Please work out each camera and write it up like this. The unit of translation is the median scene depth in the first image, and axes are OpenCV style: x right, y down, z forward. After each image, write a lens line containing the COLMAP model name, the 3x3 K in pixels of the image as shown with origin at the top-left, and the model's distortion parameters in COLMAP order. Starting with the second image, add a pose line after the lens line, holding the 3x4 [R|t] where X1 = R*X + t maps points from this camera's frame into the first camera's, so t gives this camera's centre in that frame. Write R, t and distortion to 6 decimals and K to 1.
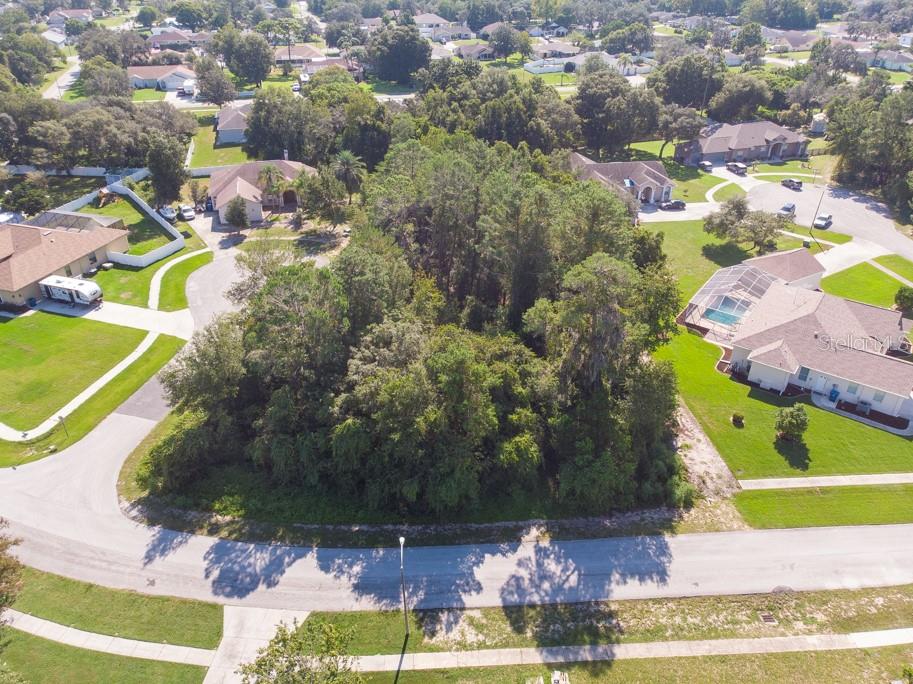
lens RADIAL K [[669.9, 0, 456.5], [0, 669.9, 342.0], [0, 0, 1]] dist [-0.009598, 0.046166]
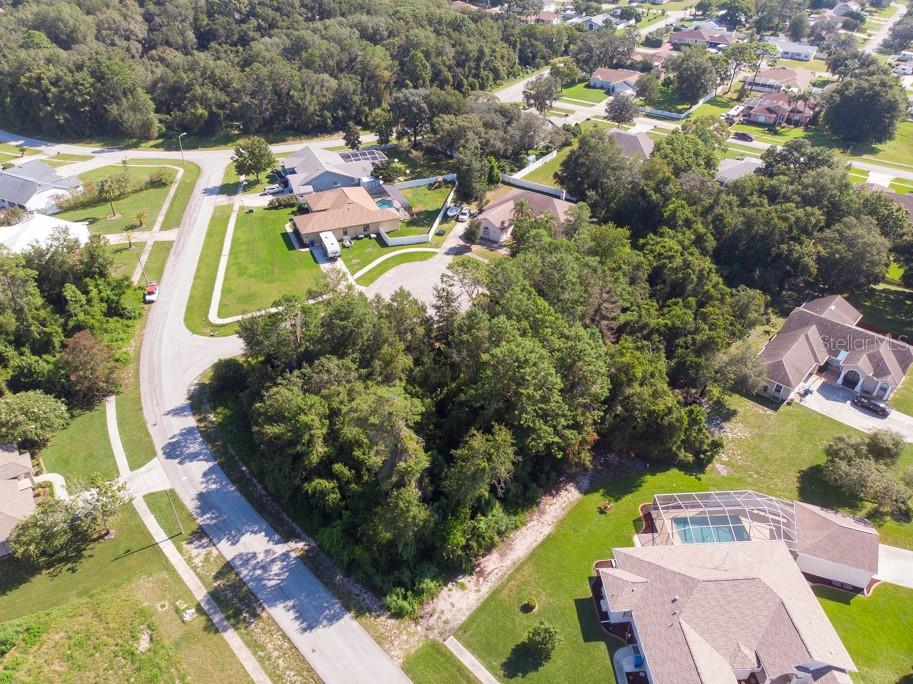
lens RADIAL K [[669.9, 0, 456.5], [0, 669.9, 342.0], [0, 0, 1]] dist [-0.009598, 0.046166]
pose [[0.640627, 0.448083, -0.623553, 0.839061], [-0.410492, 0.886144, 0.215048, -0.428914], [0.648917, 0.118198, 0.751623, 0.118392]]
